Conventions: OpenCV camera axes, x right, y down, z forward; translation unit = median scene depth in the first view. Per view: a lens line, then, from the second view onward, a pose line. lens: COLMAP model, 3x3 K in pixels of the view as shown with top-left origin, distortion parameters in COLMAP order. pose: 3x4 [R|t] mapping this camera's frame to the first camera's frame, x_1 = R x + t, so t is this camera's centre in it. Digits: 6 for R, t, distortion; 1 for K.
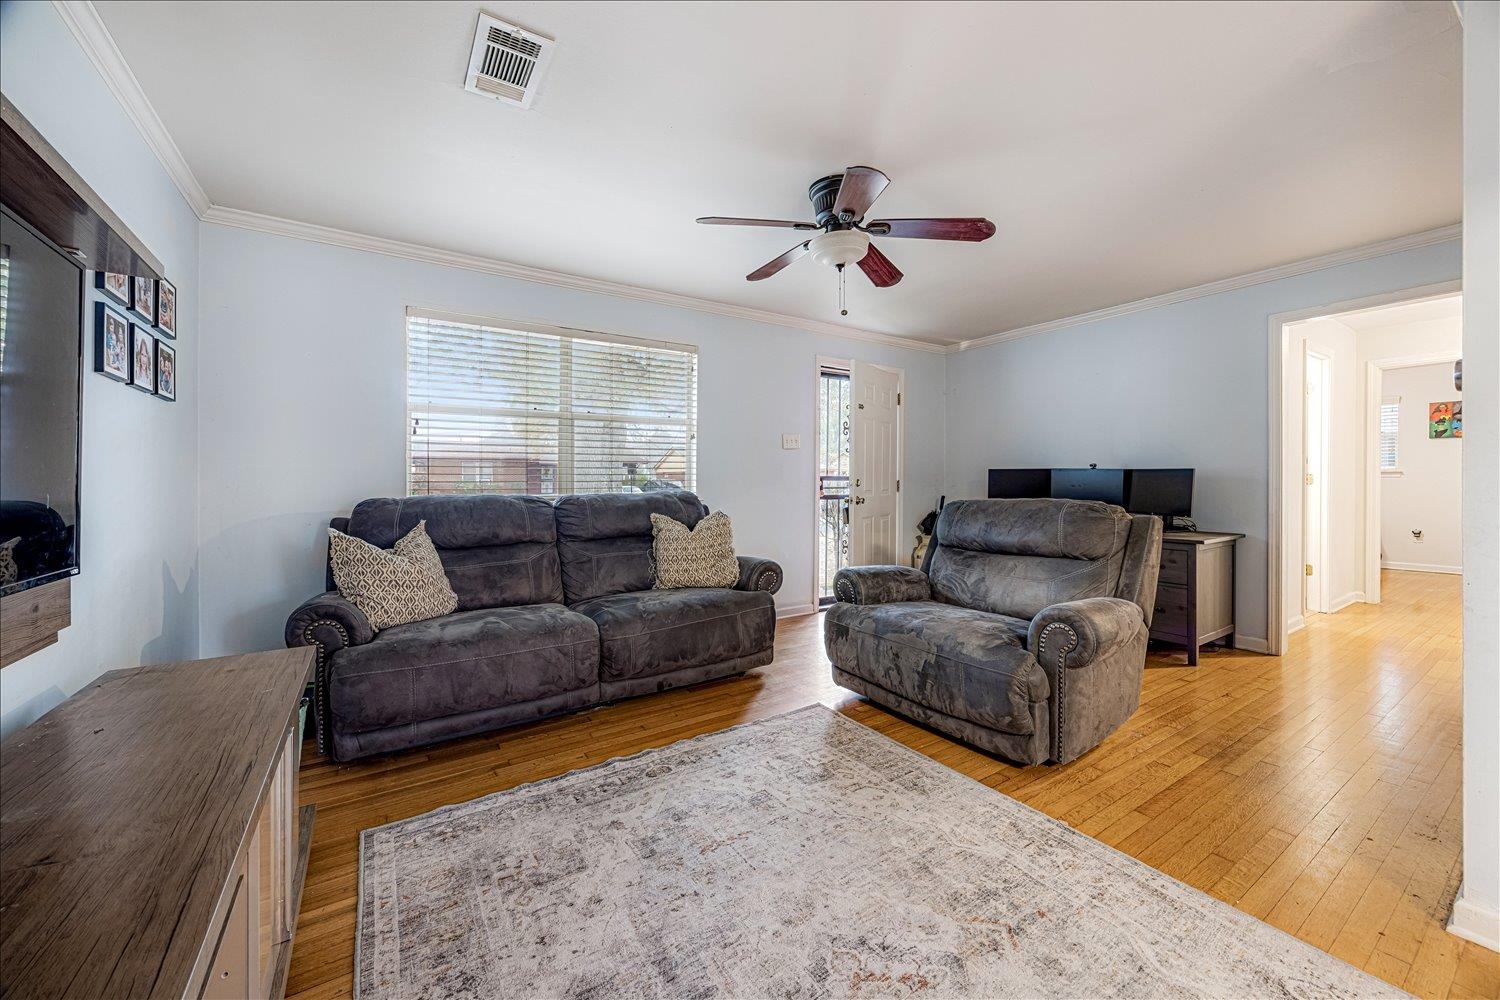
lens RADIAL K [[581.2, 0, 764.0], [0, 581.2, 484.8], [0, 0, 1]] dist [-0.003405, 0.000150]
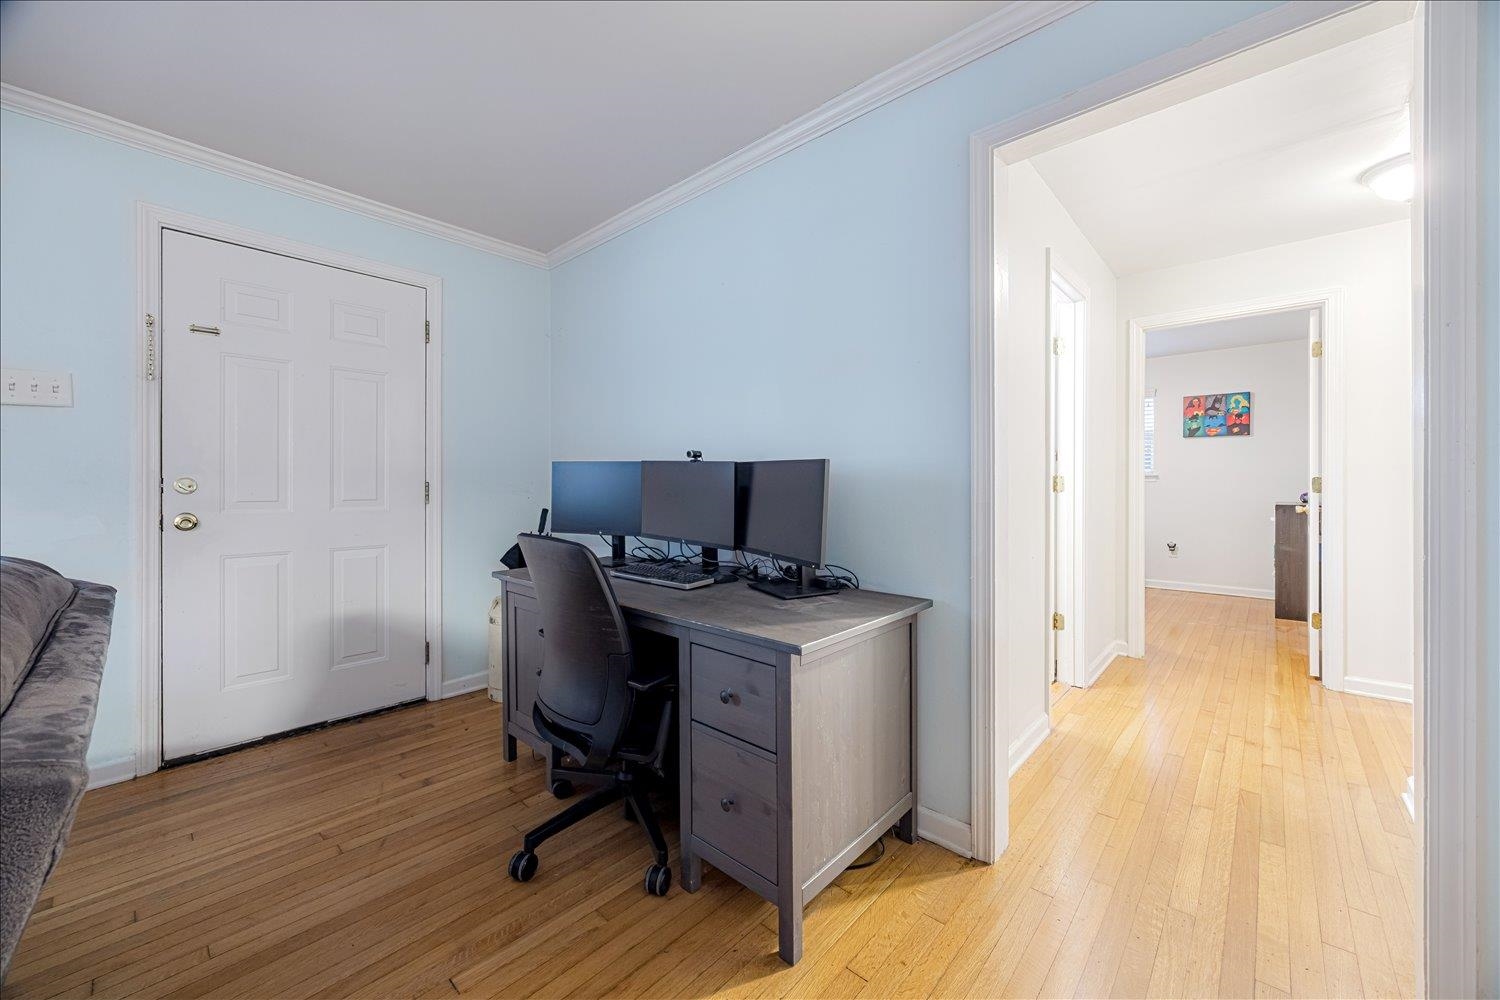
lens RADIAL K [[581.2, 0, 779.9], [0, 581.2, 479.2], [0, 0, 1]] dist [-0.003405, 0.000150]
pose [[0.961973, 0.007131, 0.273051, 0.864961], [-0.003542, 0.999901, -0.013633, -0.009832], [-0.273121, 0.012148, 0.961903, 0.861569]]
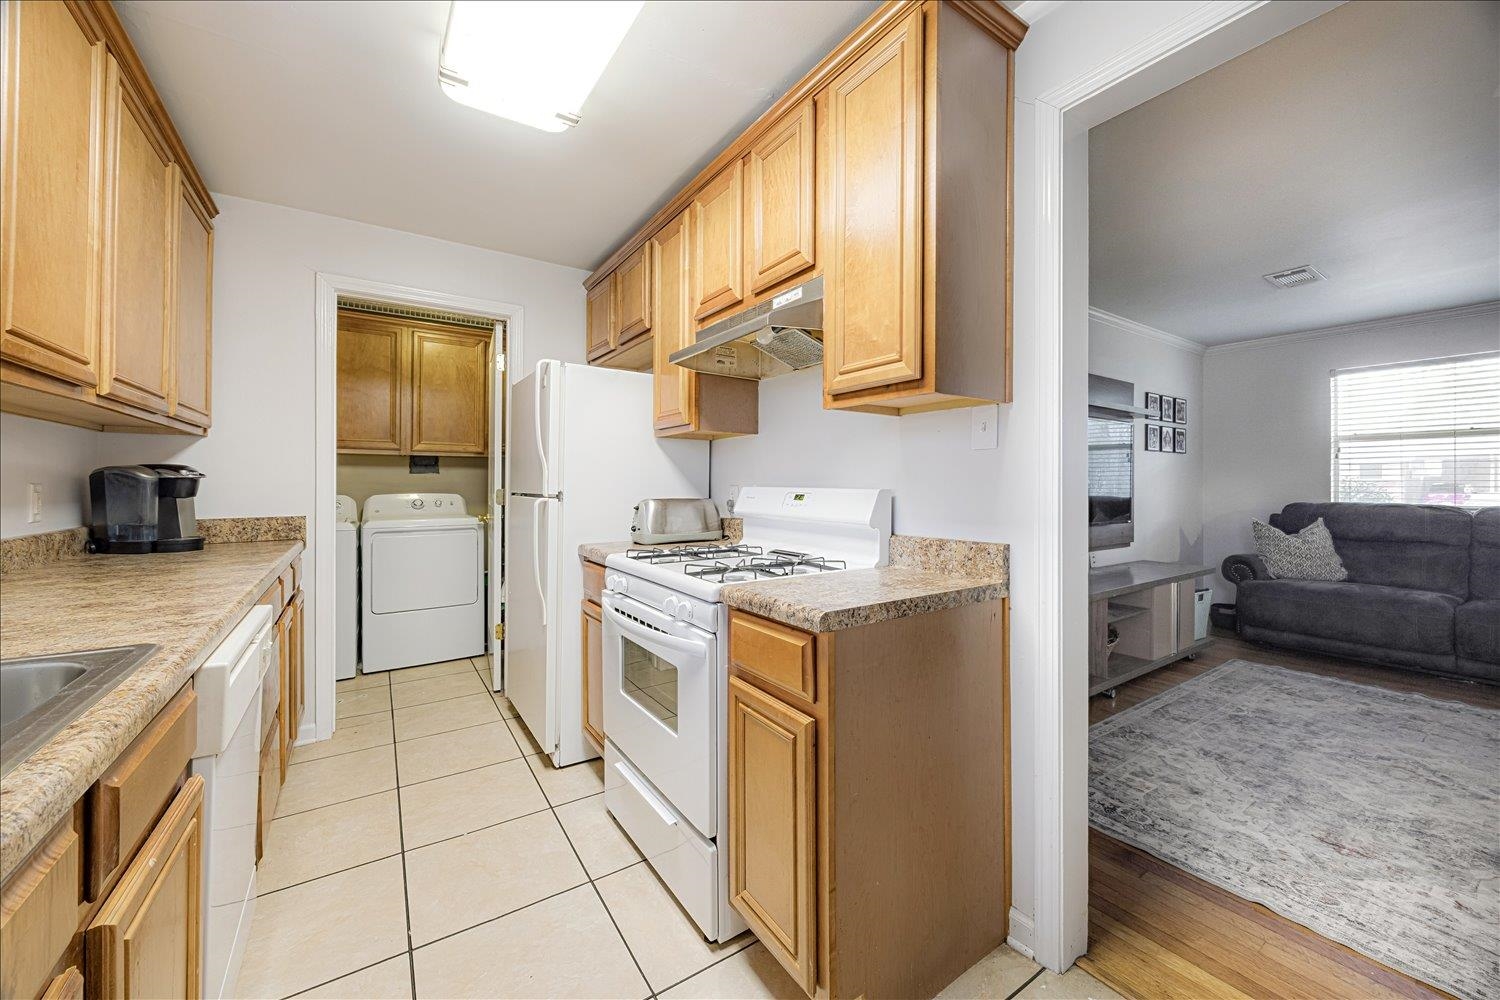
lens RADIAL K [[566.9, 0, 745.8], [0, 566.9, 484.6], [0, 0, 1]] dist [-0.010928, 0.000328]
pose [[-0.009315, 0.005606, -0.999941, 1.017751], [-0.005013, 0.999971, 0.005653, -0.030270], [0.999944, 0.005065, -0.009287, -0.568449]]
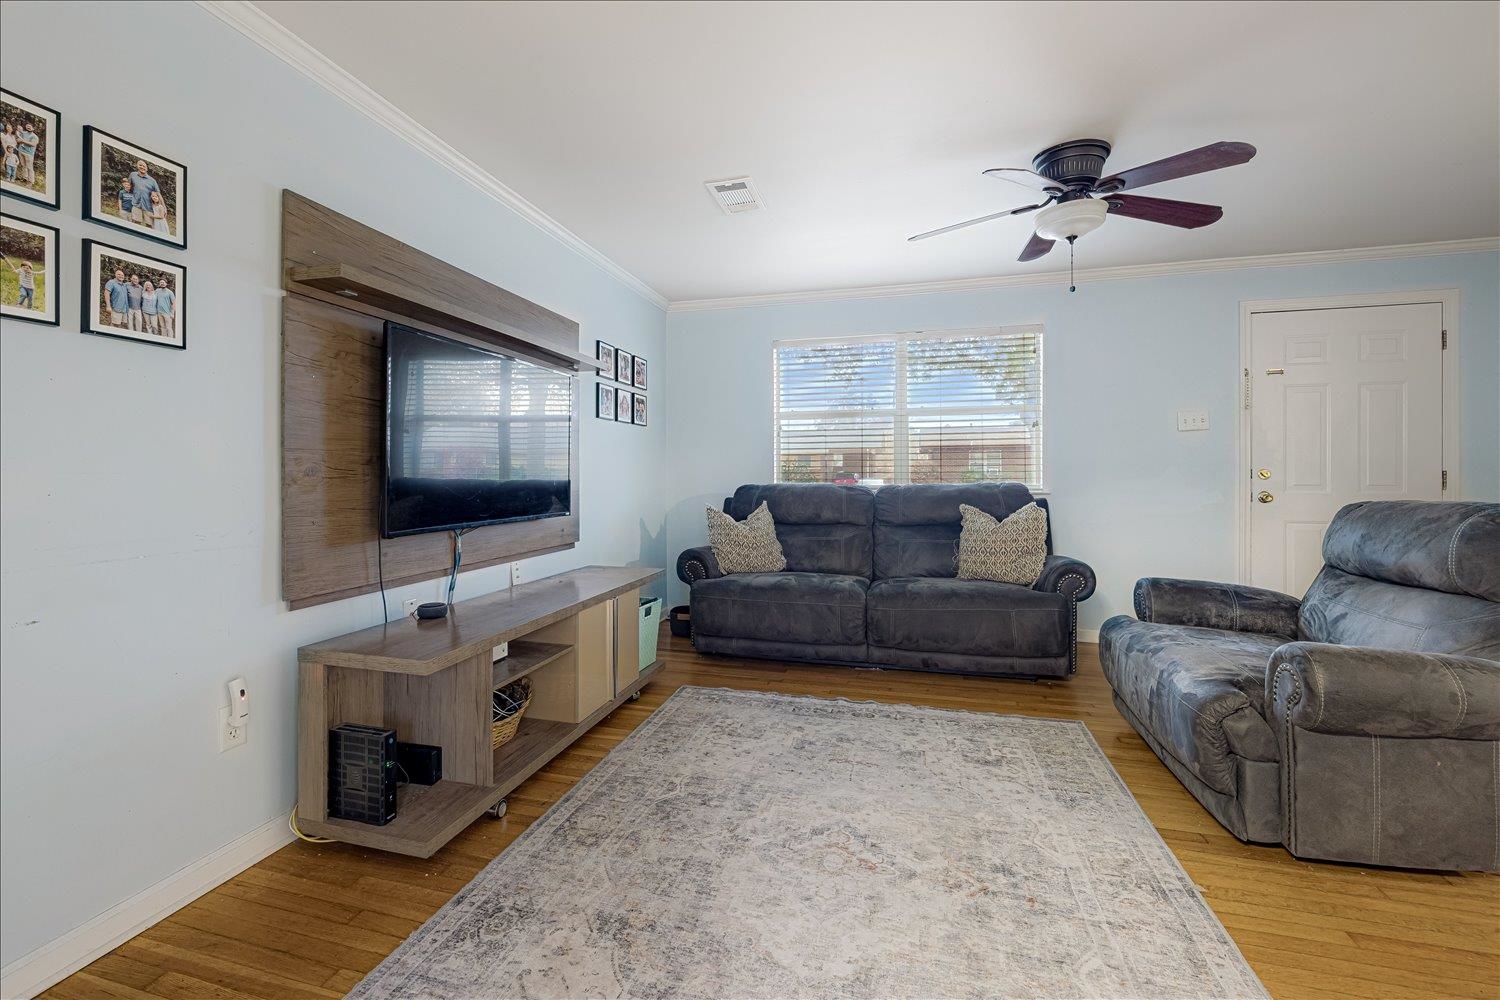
lens RADIAL K [[662.5, 0, 709.1], [0, 662.5, 470.7], [0, 0, 1]] dist [-0.003789, 0.000118]
pose [[0.634984, -0.000025, -0.772525, 0.599549], [-0.004907, 0.999980, -0.004067, -0.003349], [0.772509, 0.006373, 0.634971, -0.105239]]
